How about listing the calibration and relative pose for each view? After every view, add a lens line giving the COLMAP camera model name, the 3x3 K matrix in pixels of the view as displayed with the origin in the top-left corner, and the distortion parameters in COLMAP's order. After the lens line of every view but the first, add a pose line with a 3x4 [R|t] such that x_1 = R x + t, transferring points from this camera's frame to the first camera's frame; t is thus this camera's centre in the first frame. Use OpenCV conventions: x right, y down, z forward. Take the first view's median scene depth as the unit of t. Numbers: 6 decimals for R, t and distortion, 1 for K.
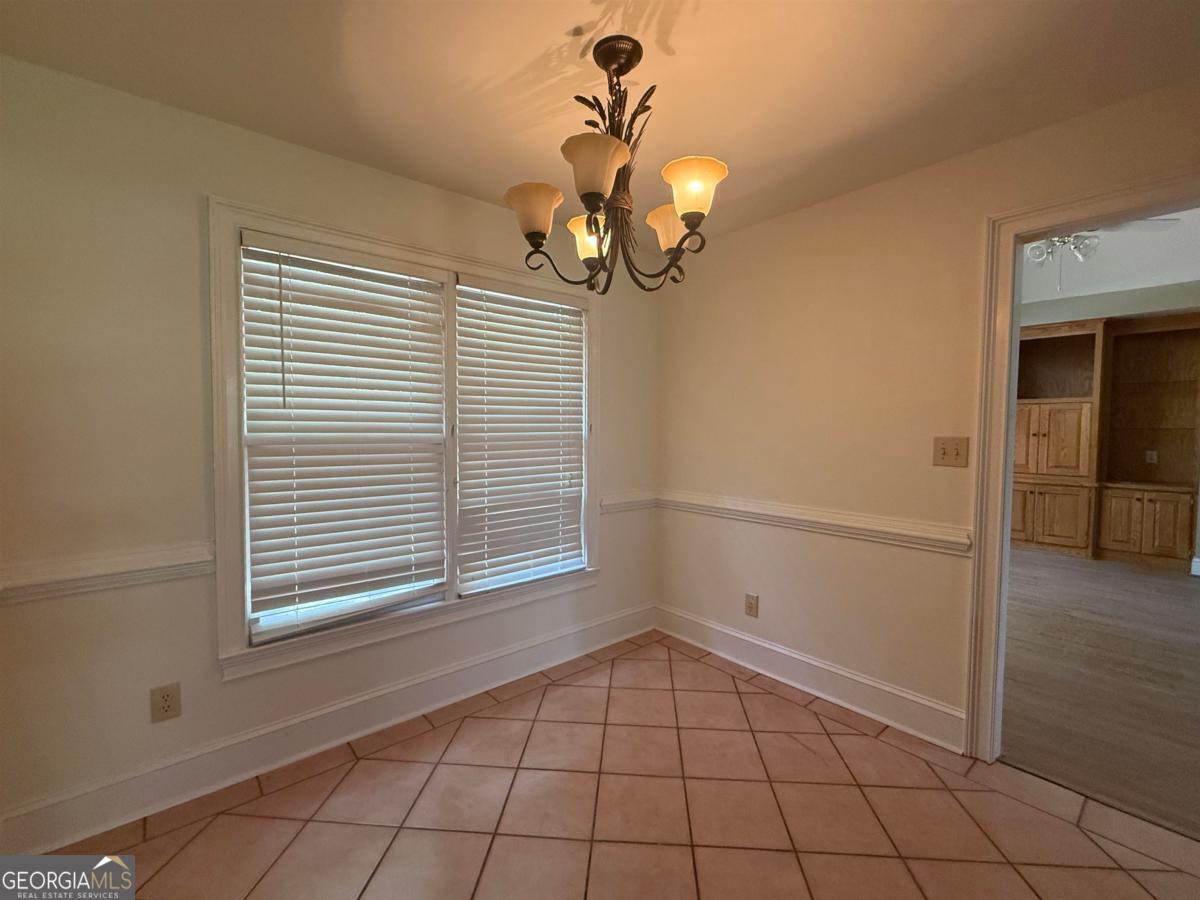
lens RADIAL K [[513.2, 0, 605.1], [0, 513.2, 453.6], [0, 0, 1]] dist [-0.001774, -0.000029]
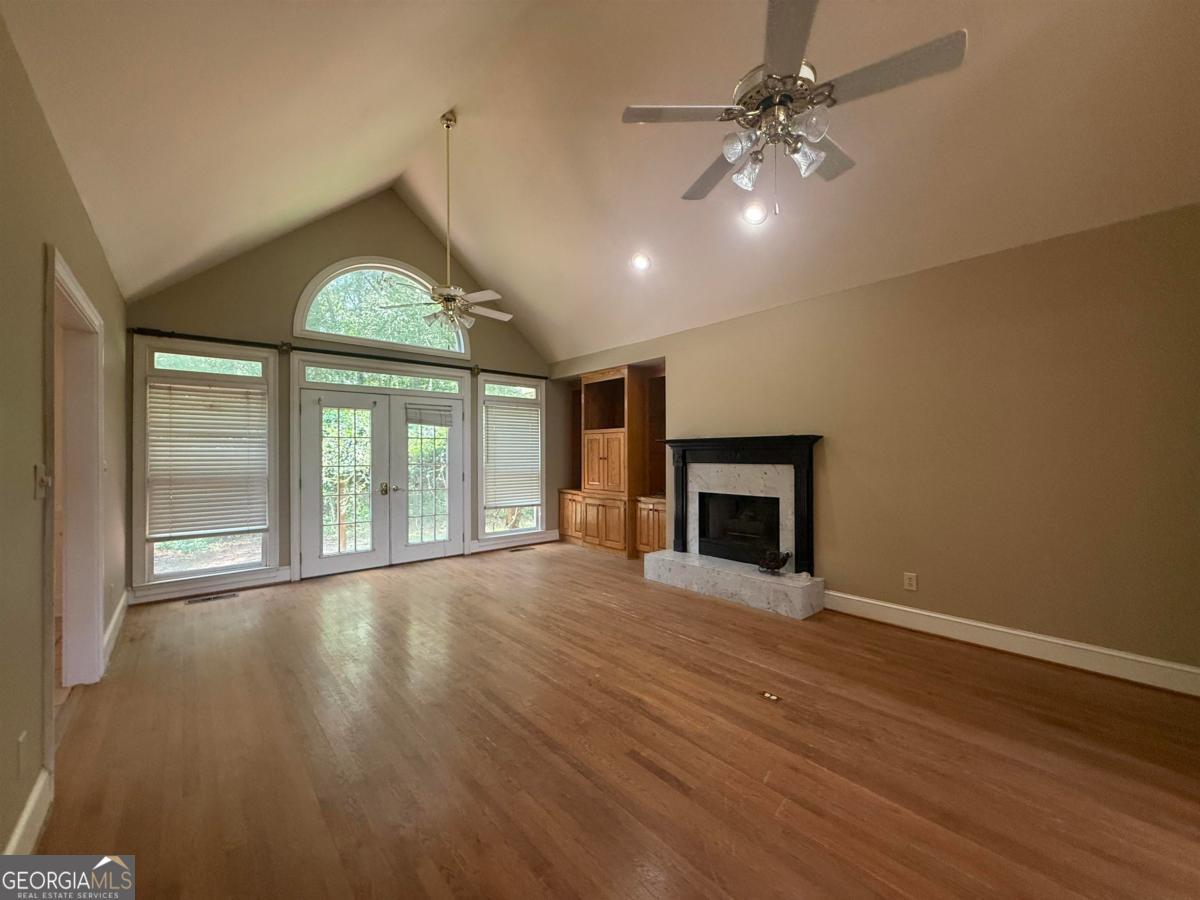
lens RADIAL K [[479.4, 0, 598.5], [0, 479.4, 448.9], [0, 0, 1]] dist [-0.001105, 0.000409]
pose [[0.999722, -0.014431, -0.018661, 0.884235], [0.013331, 0.998240, -0.057778, 0.007207], [0.019462, 0.057513, 0.998155, -0.160304]]
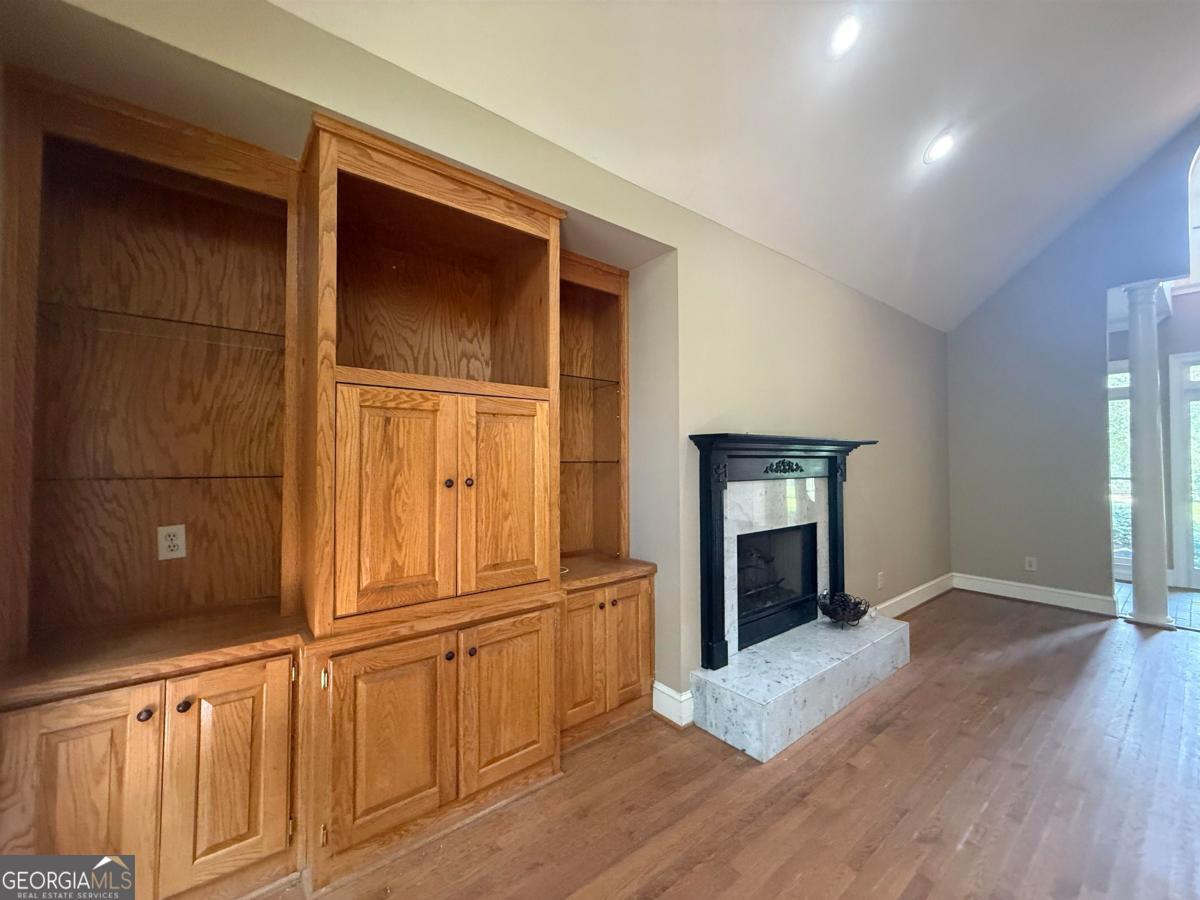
lens RADIAL K [[479.4, 0, 598.5], [0, 479.4, 448.9], [0, 0, 1]] dist [-0.001105, 0.000409]
pose [[0.057480, 0.012476, 0.998269, 0.544426], [0.050128, 0.998625, -0.015366, -0.051228], [-0.997087, 0.050924, 0.056776, 0.912607]]
